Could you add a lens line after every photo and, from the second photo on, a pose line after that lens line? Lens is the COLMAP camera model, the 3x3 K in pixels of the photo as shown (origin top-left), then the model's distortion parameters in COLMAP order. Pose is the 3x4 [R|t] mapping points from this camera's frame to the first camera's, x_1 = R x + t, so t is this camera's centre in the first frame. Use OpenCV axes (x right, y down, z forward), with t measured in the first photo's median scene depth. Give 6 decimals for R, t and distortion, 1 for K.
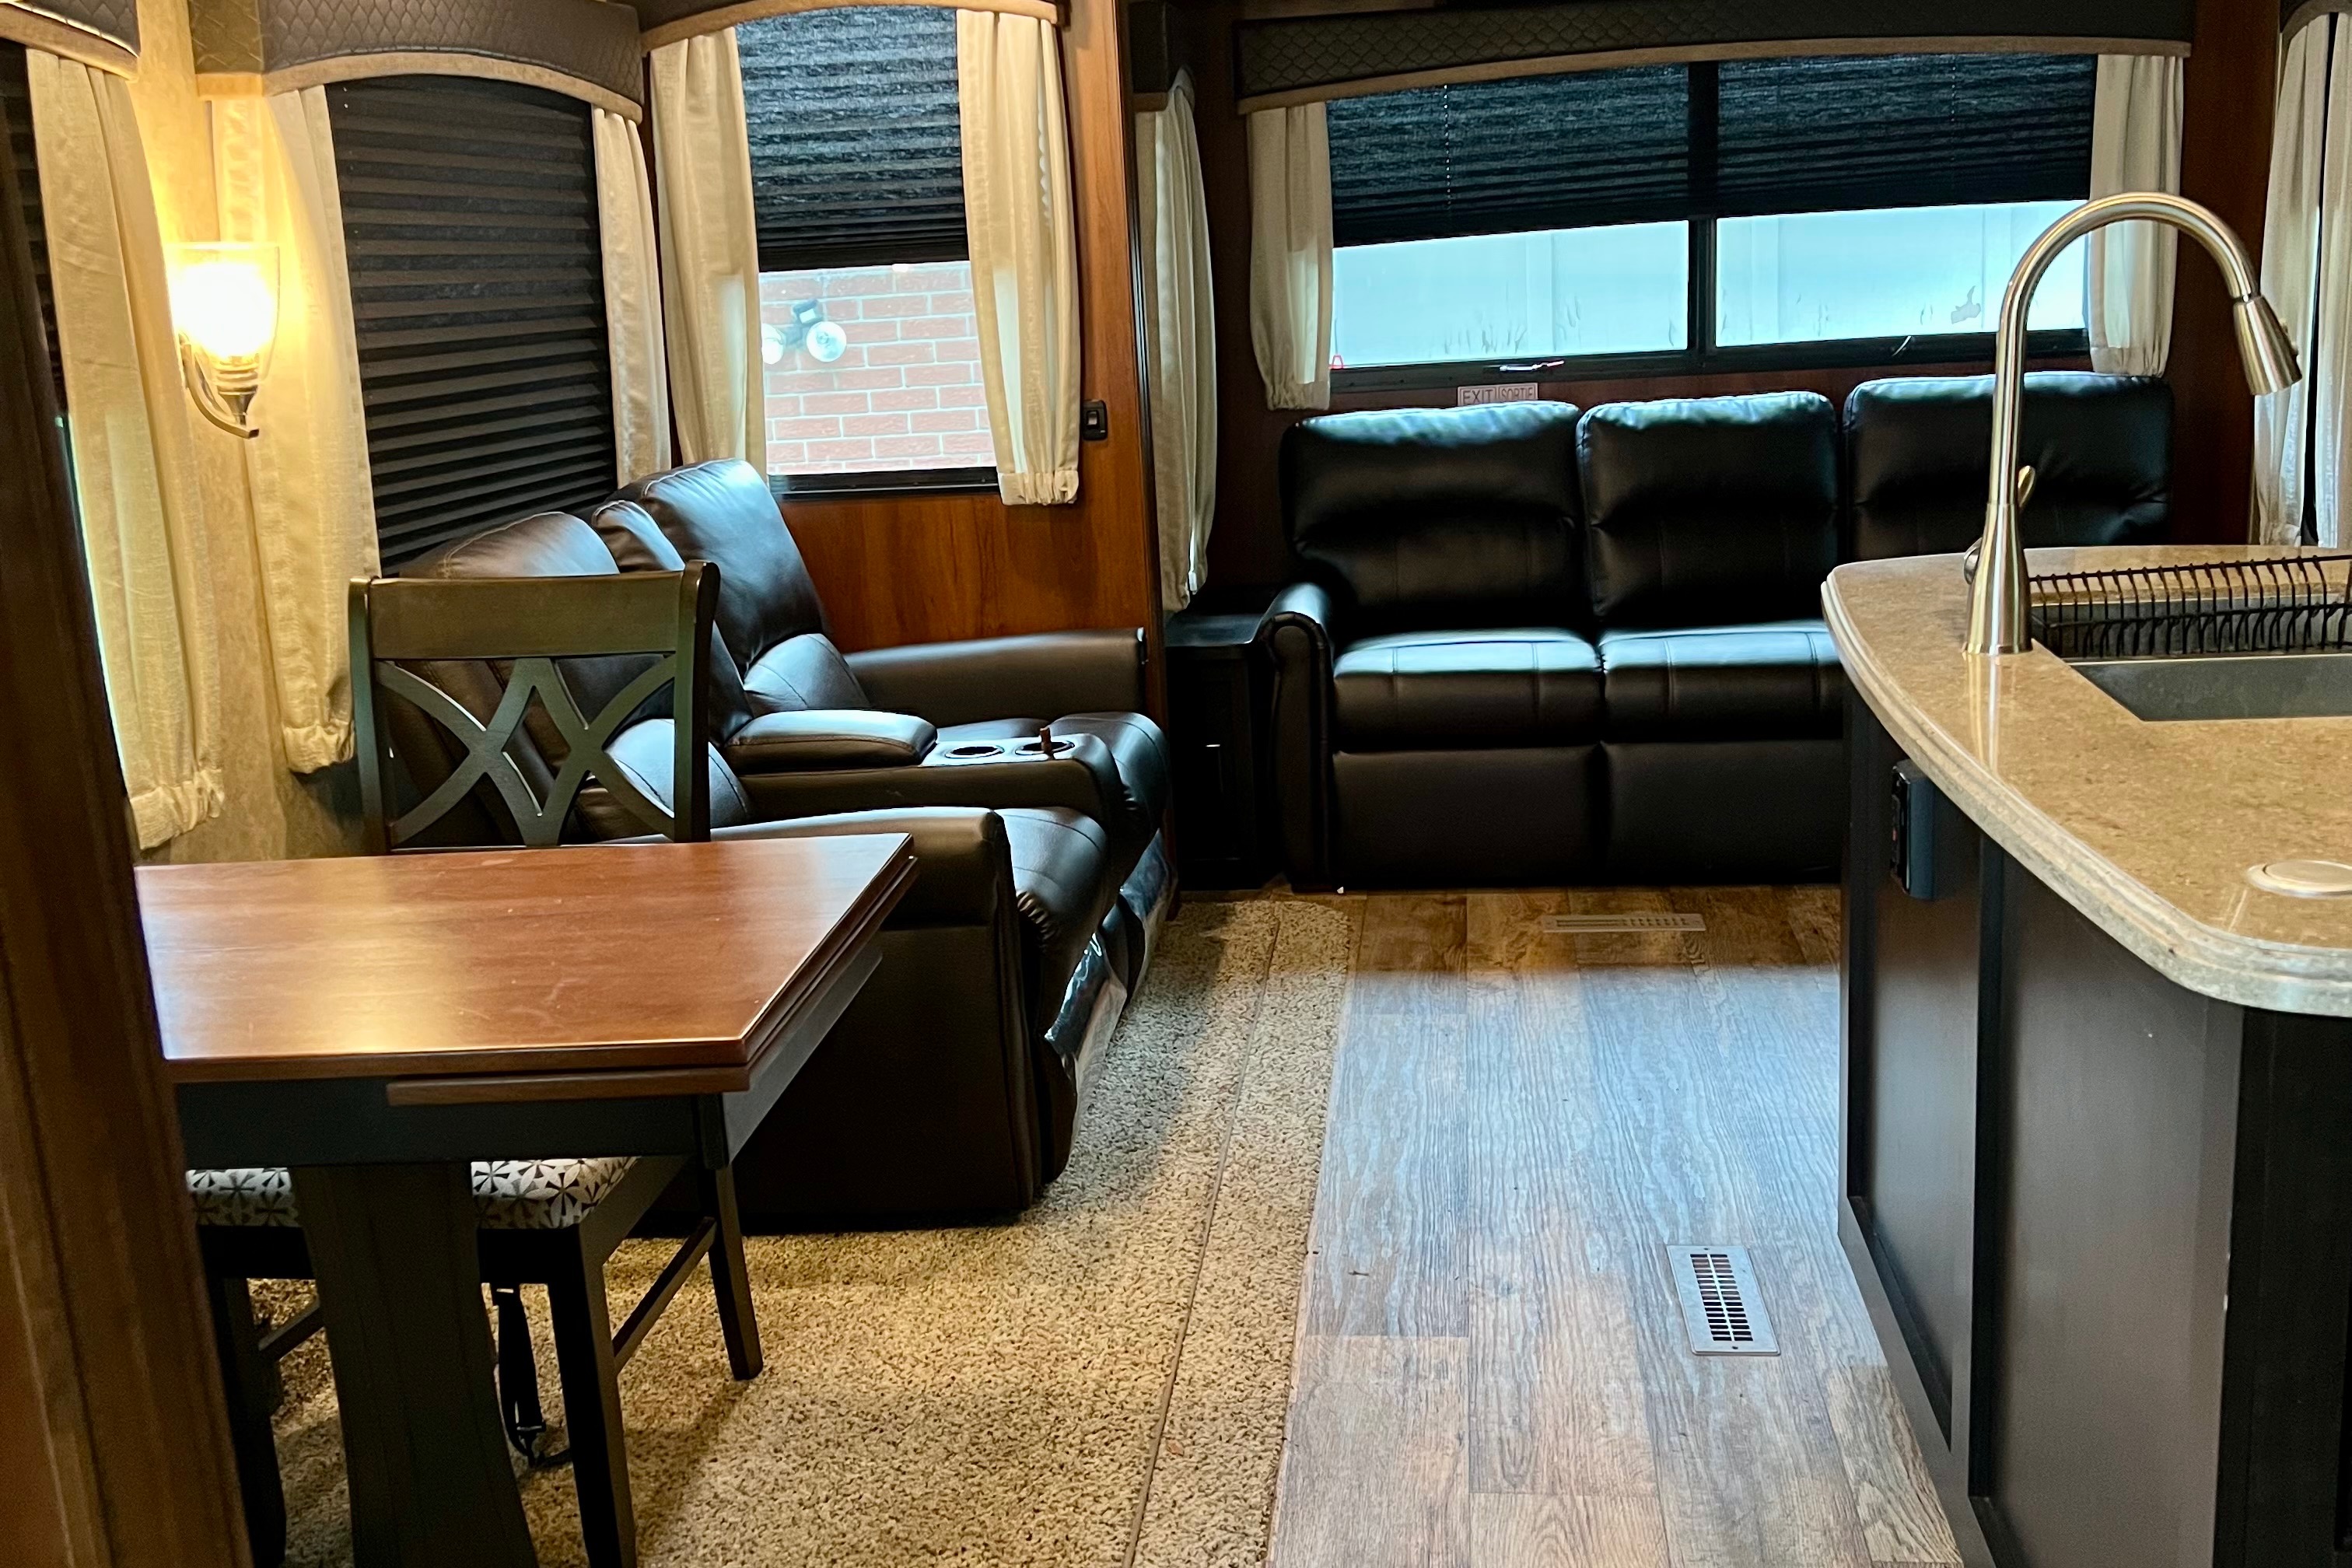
lens RADIAL K [[2335.4, 0, 1176.0], [0, 2335.4, 784.0], [0, 0, 1]] dist [0.194077, -0.466222]
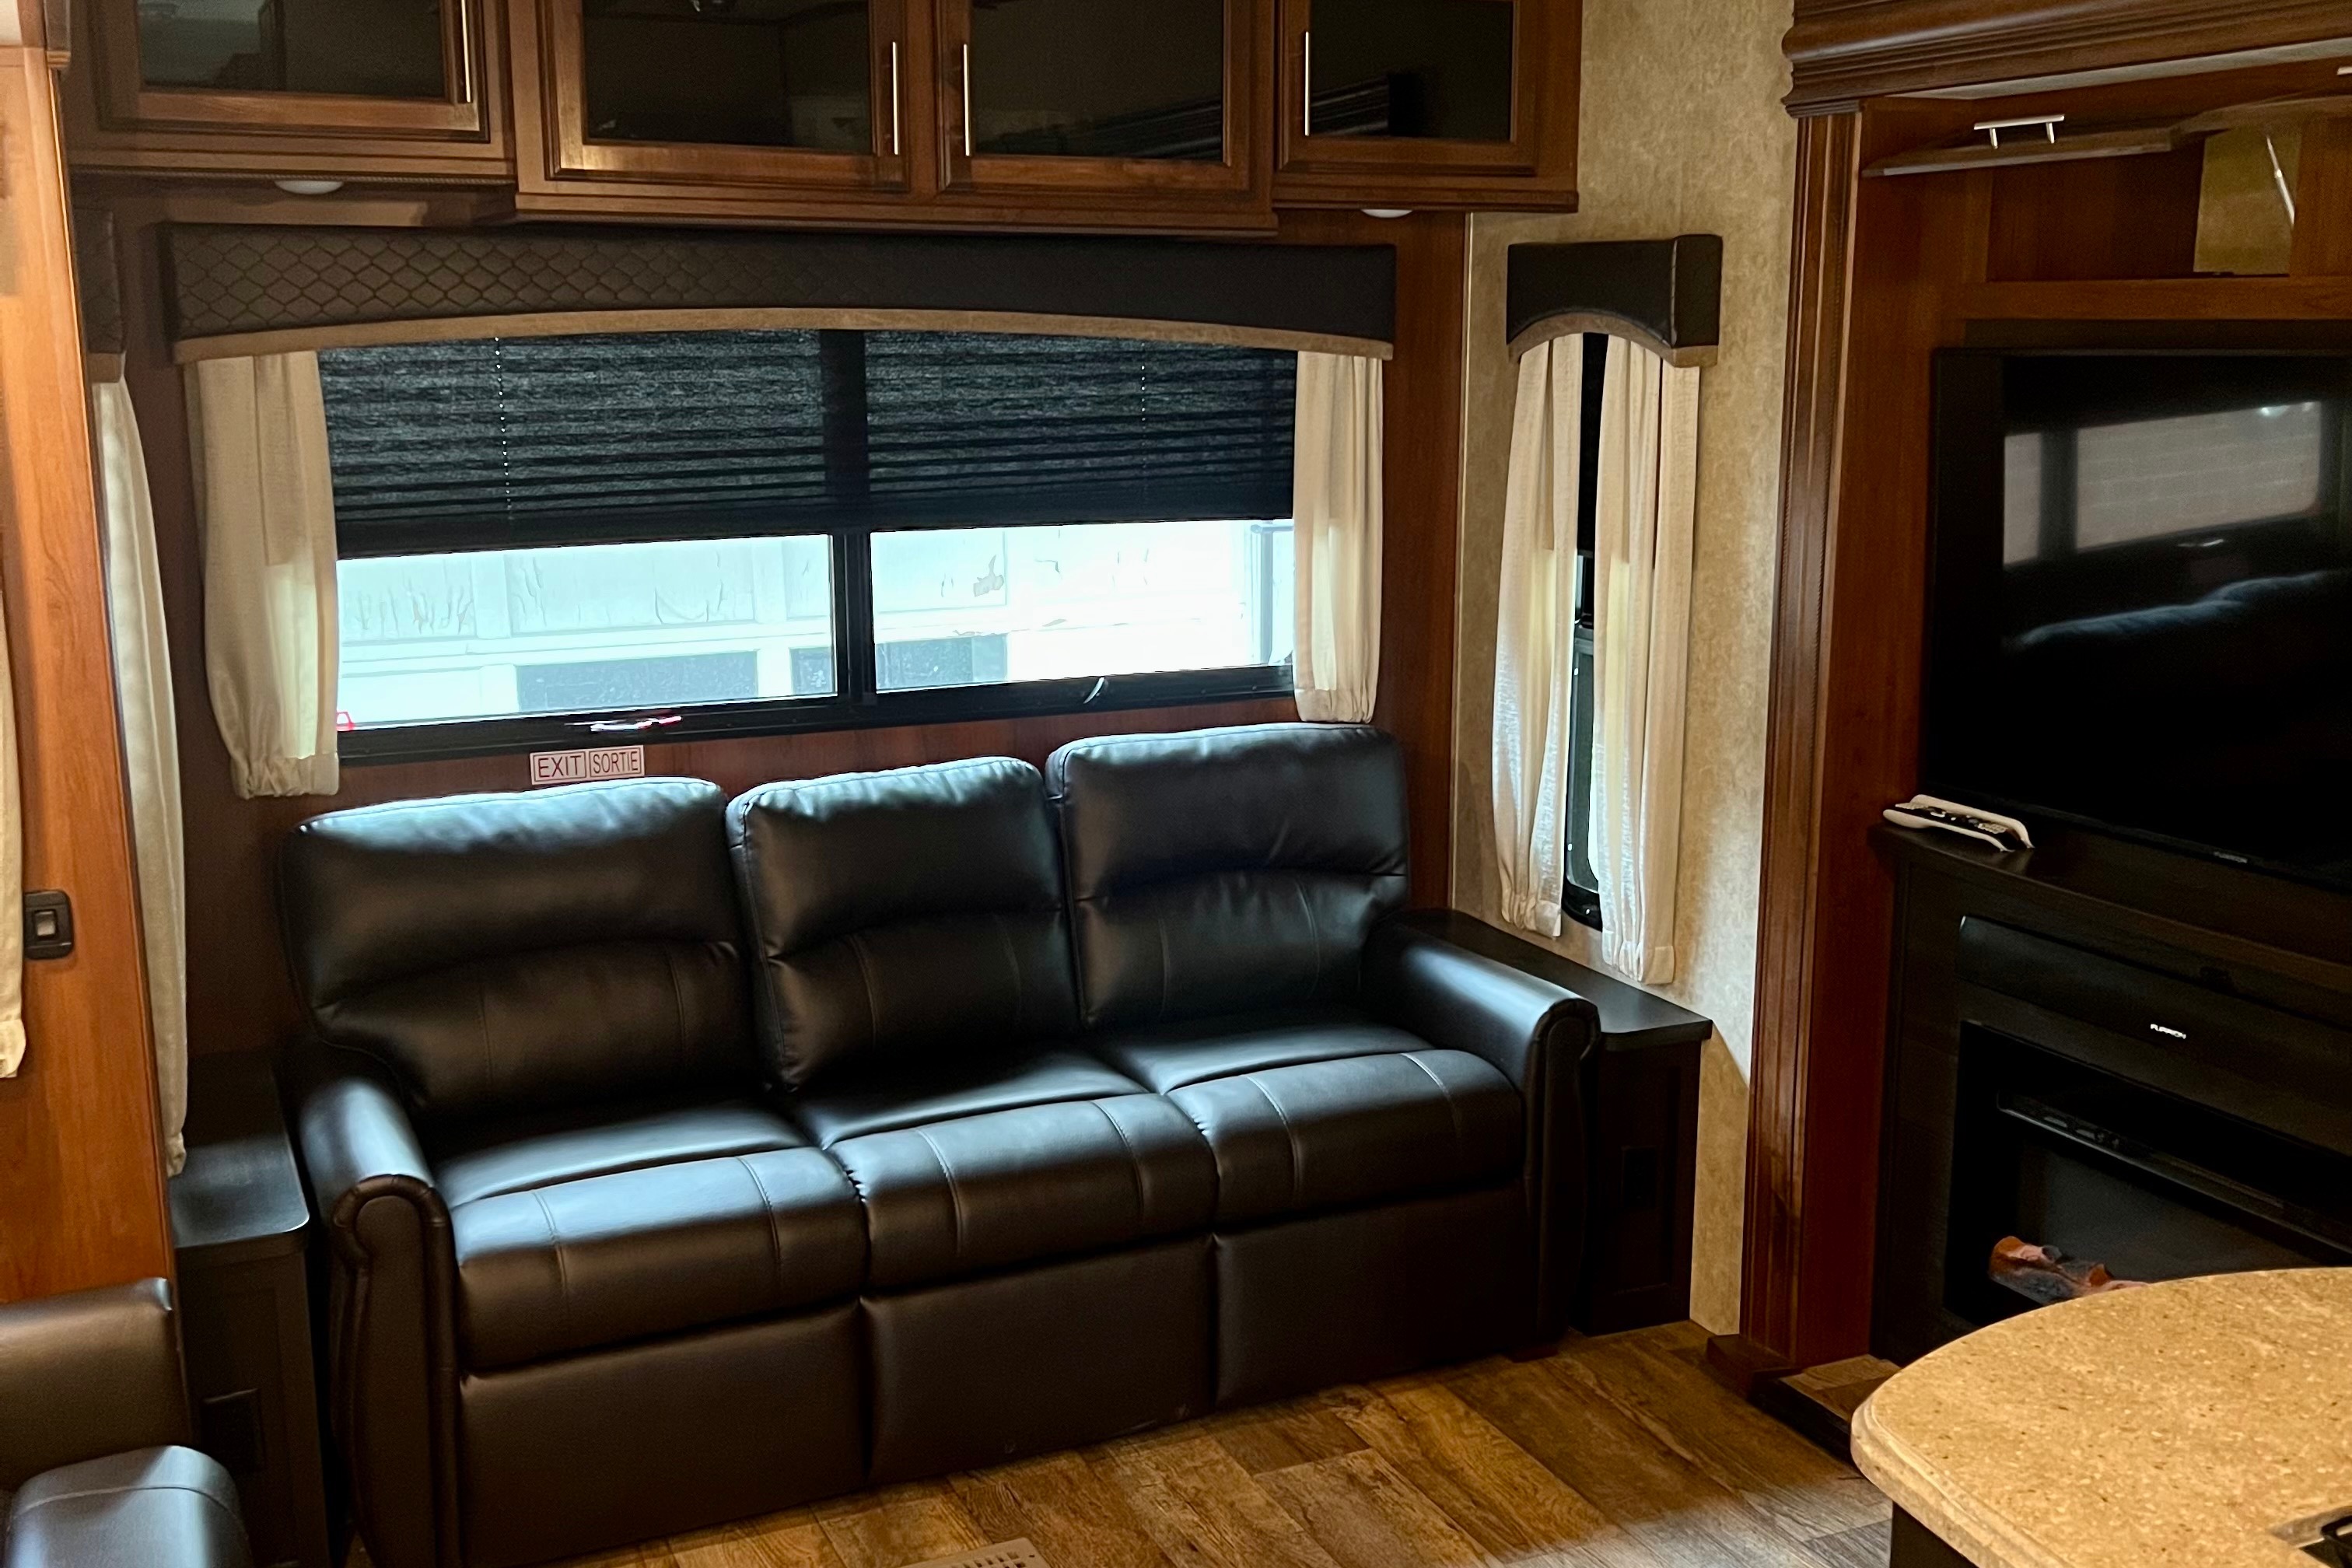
lens RADIAL K [[2281.0, 0, 1176.0], [0, 2281.0, 784.0], [0, 0, 1]] dist [0.028548, -0.031876]
pose [[0.847500, -0.054250, 0.528015, -0.080572], [0.083154, 0.996050, -0.031130, -0.128643], [-0.524241, 0.070290, 0.848664, 0.339613]]
